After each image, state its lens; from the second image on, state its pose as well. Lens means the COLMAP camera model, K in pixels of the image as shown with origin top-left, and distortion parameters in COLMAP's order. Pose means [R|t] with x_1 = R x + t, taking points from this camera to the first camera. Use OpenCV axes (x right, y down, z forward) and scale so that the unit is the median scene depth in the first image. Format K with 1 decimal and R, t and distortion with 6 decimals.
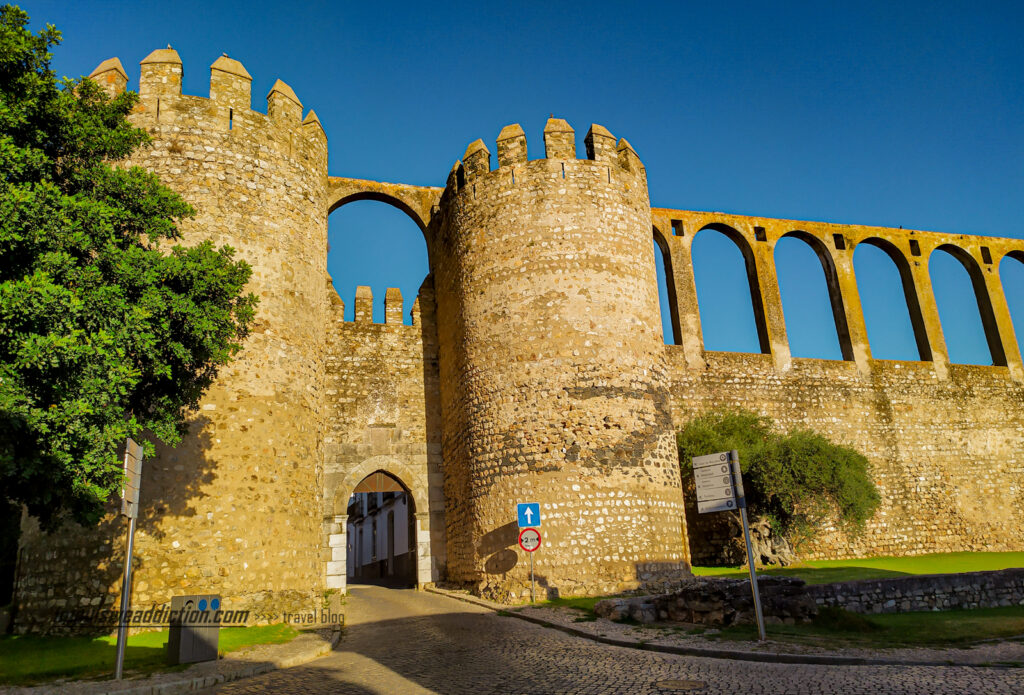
lens RADIAL K [[753.1, 0, 515.2], [0, 753.1, 350.2], [0, 0, 1]] dist [0.055689, -0.050929]
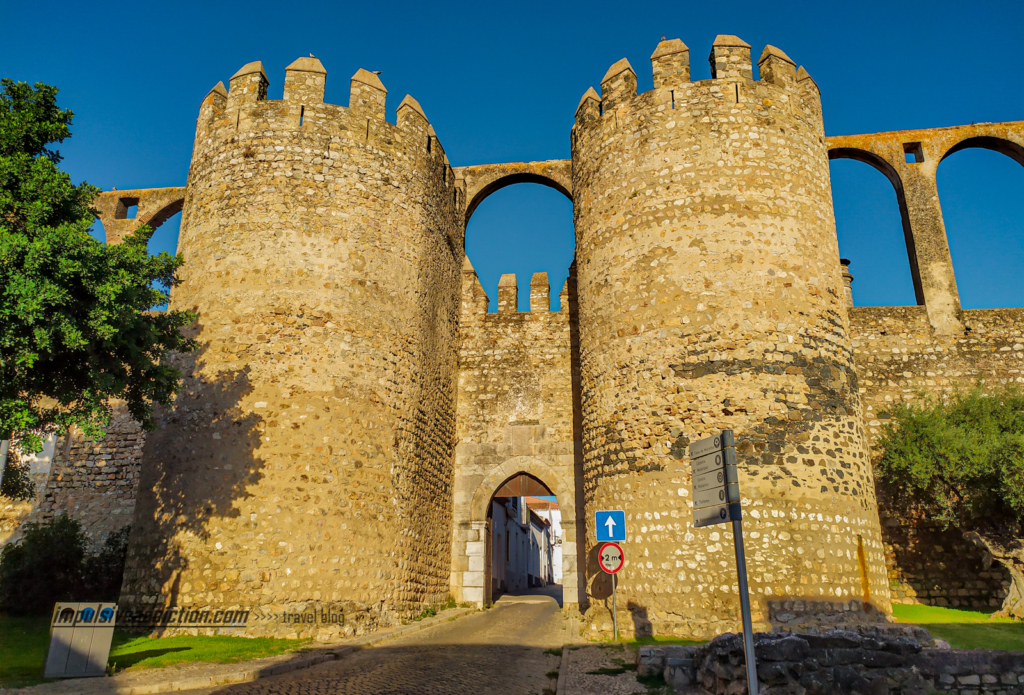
lens RADIAL K [[753.1, 0, 519.7], [0, 753.1, 330.4], [0, 0, 1]] dist [0.055689, -0.050929]
pose [[0.898974, -0.084176, -0.429837, 0.262250], [0.068315, 0.996296, -0.052231, 0.043380], [0.432641, 0.017590, 0.901395, 0.214639]]
